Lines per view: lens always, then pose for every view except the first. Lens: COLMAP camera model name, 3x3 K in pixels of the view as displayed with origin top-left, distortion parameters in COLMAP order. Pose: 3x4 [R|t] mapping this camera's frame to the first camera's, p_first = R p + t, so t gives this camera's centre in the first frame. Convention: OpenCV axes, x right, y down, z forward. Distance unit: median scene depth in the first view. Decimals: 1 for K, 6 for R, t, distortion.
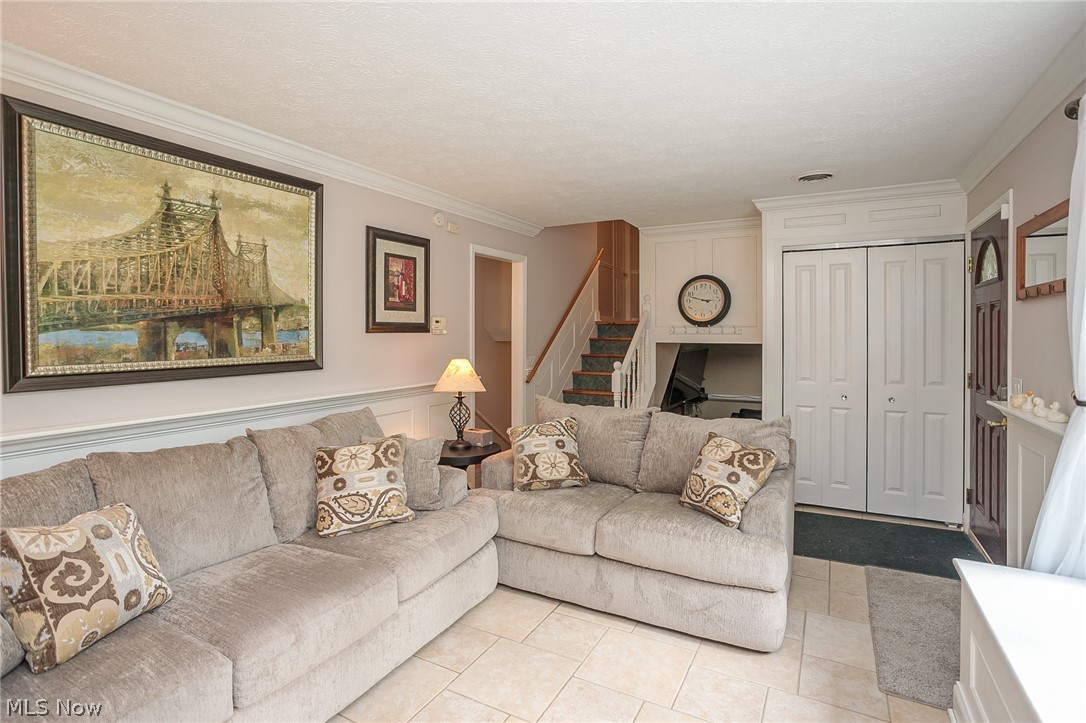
lens RADIAL K [[540.3, 0, 540.7], [0, 540.3, 333.0], [0, 0, 1]] dist [-0.051496, 0.028034]
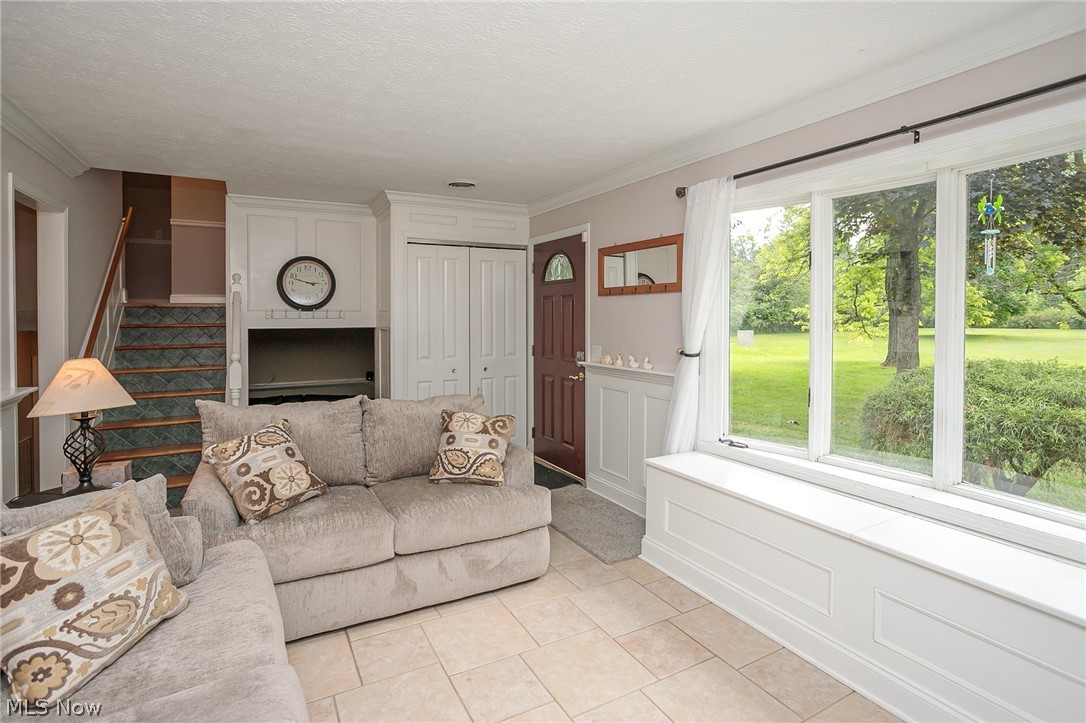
lens RADIAL K [[535.6, 0, 543.0], [0, 535.6, 322.0], [0, 0, 1]] dist [-0.049419, 0.025776]
pose [[0.545616, -0.011072, 0.837962, -0.443280], [0.002956, 0.999932, 0.011287, -0.001880], [-0.838030, -0.003681, 0.545611, 0.240111]]
